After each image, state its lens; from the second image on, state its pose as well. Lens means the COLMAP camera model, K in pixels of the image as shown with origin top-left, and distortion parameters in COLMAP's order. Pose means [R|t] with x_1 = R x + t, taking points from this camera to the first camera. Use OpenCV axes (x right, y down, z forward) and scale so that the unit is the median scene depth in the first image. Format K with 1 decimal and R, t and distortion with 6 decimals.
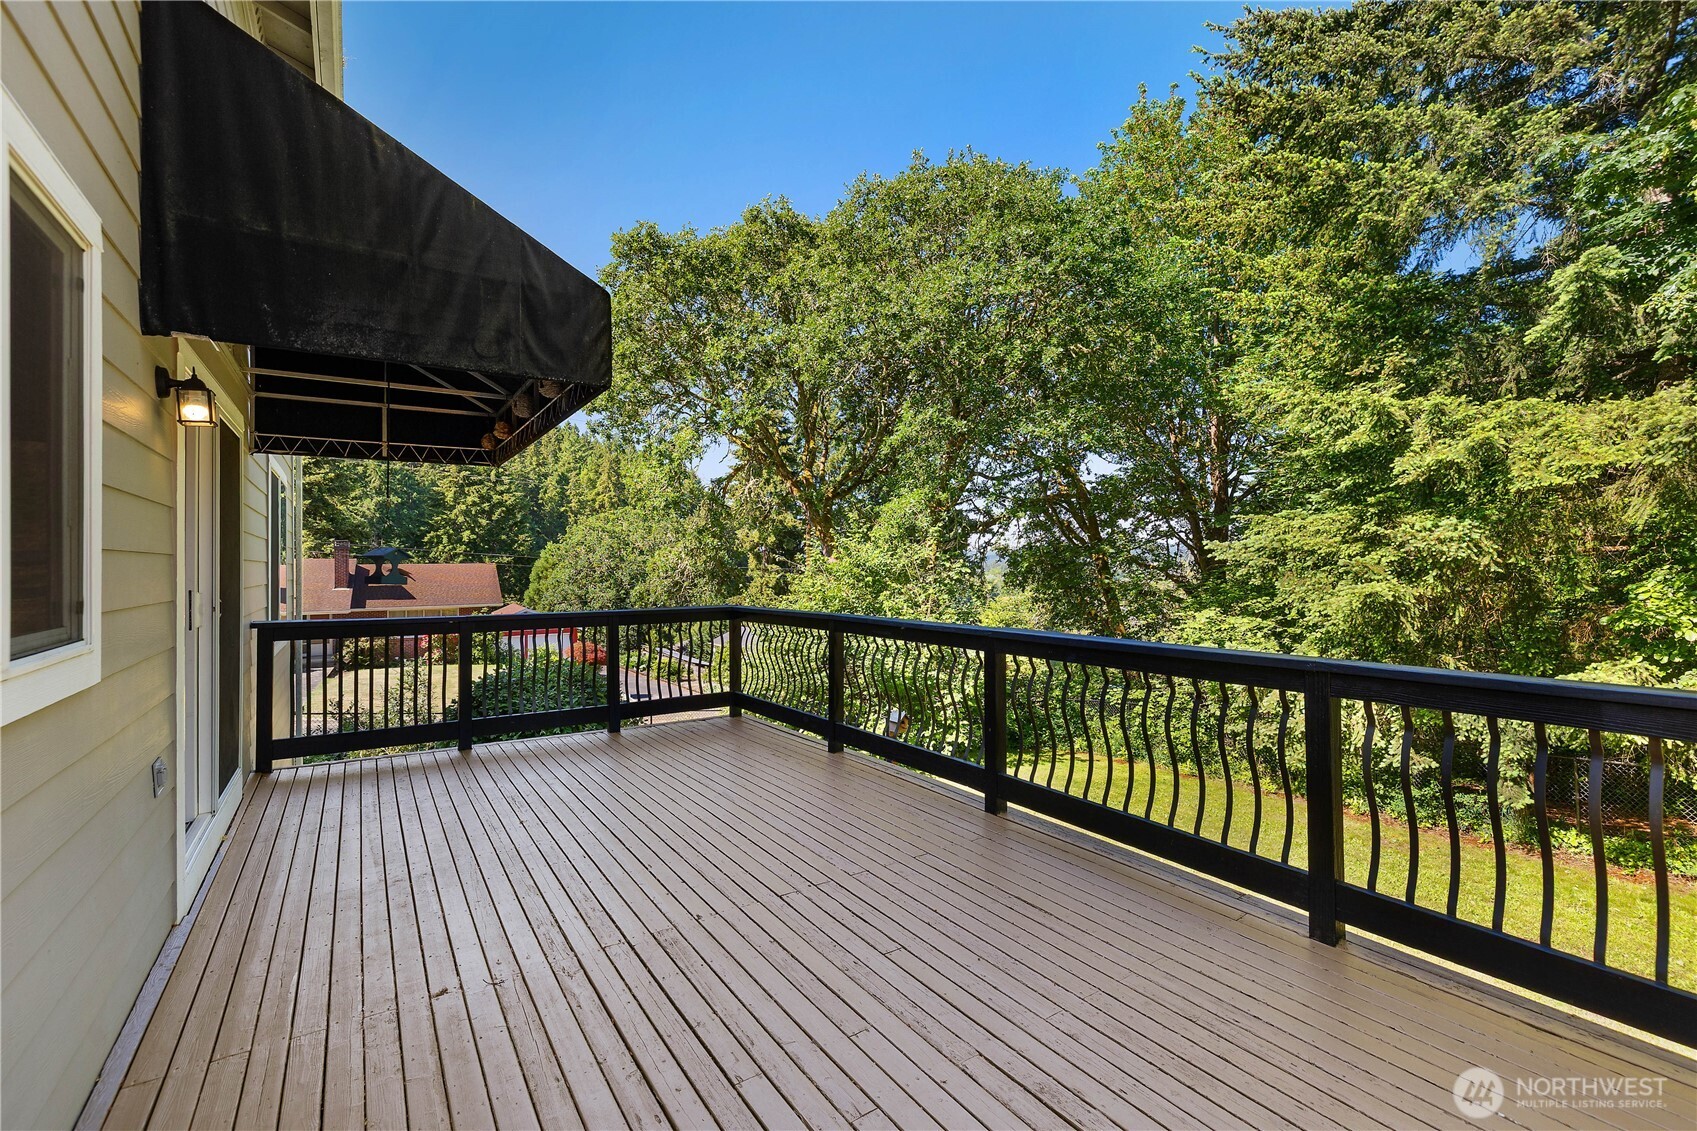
lens RADIAL K [[730.9, 0, 836.2], [0, 730.9, 564.0], [0, 0, 1]] dist [0.000689, 0.000538]
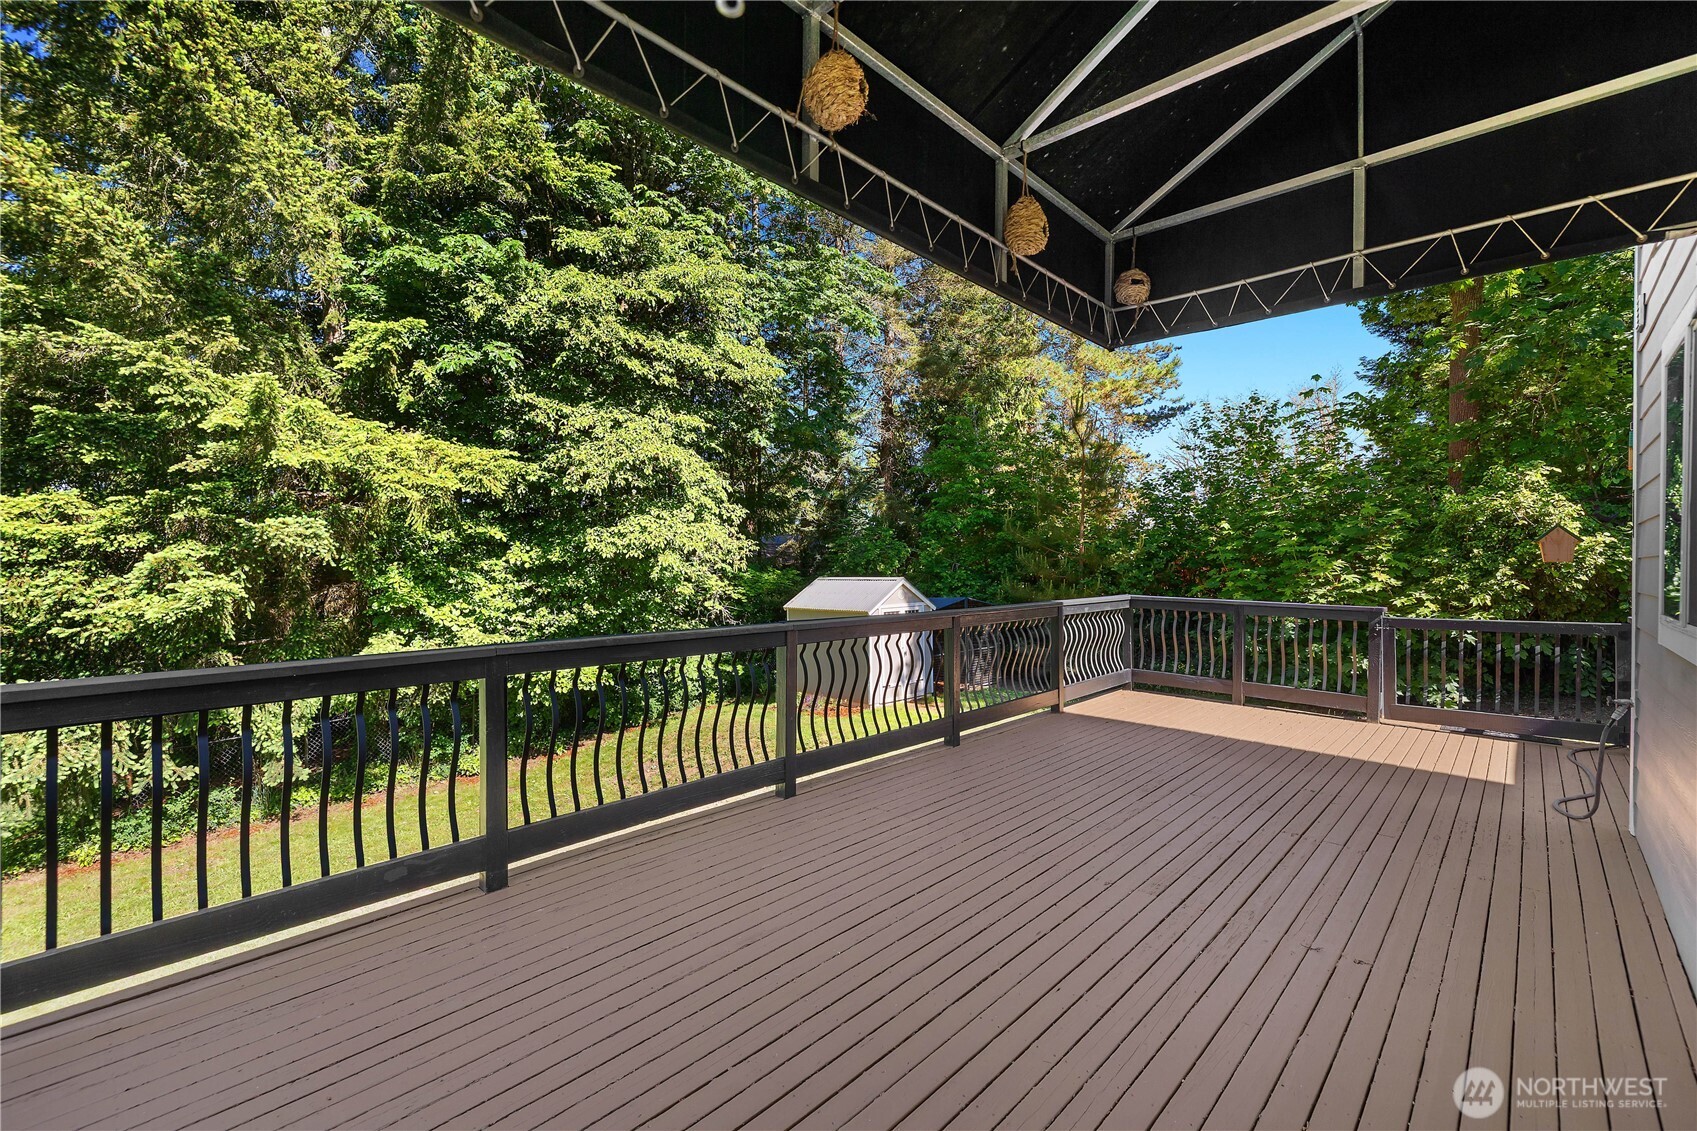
lens RADIAL K [[730.9, 0, 833.3], [0, 730.9, 562.7], [0, 0, 1]] dist [0.000689, 0.000538]
pose [[-0.220002, 0.000557, 0.975499, -0.189515], [-0.009001, 0.999956, -0.002601, 0.001036], [-0.975458, -0.009352, -0.219988, 0.267078]]
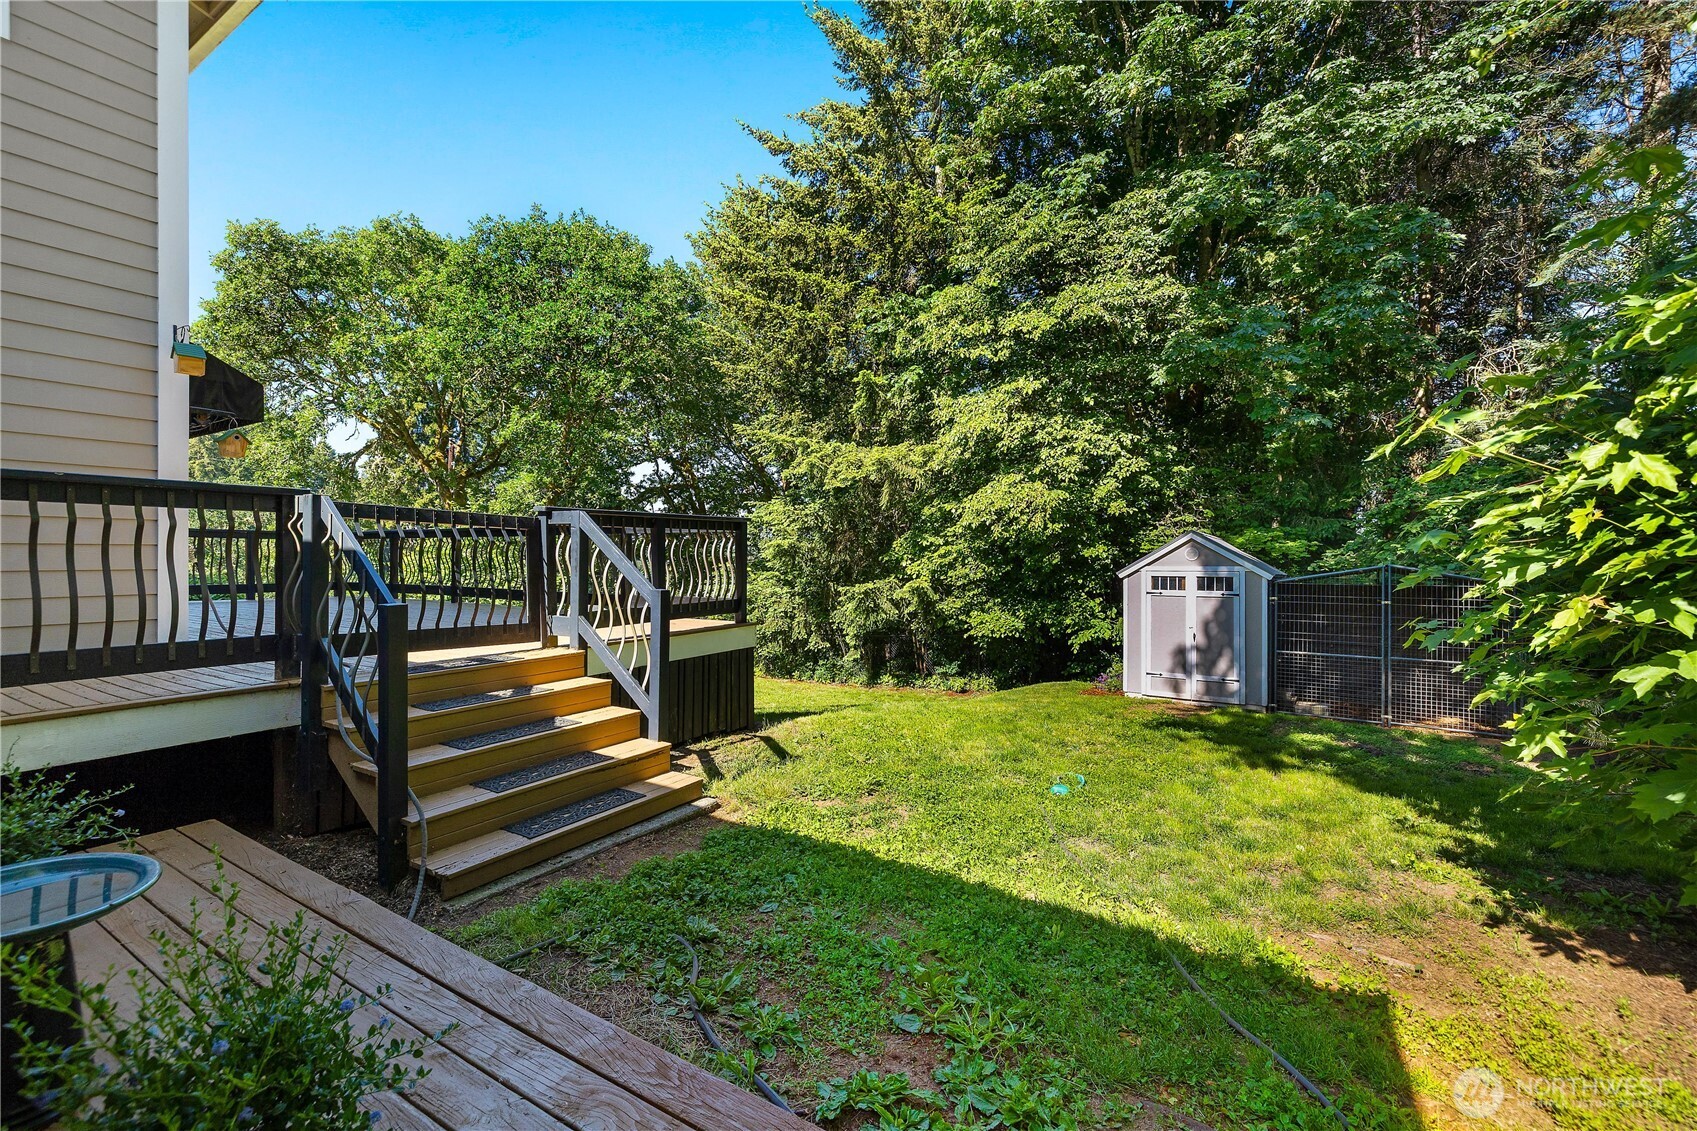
lens RADIAL K [[730.9, 0, 856.2], [0, 730.9, 555.8], [0, 0, 1]] dist [0.000689, 0.000538]
pose [[0.906481, 0.005823, 0.422207, 0.093055], [-0.007281, 0.999972, 0.001839, 0.037549], [-0.422184, -0.004741, 0.906498, -0.422721]]
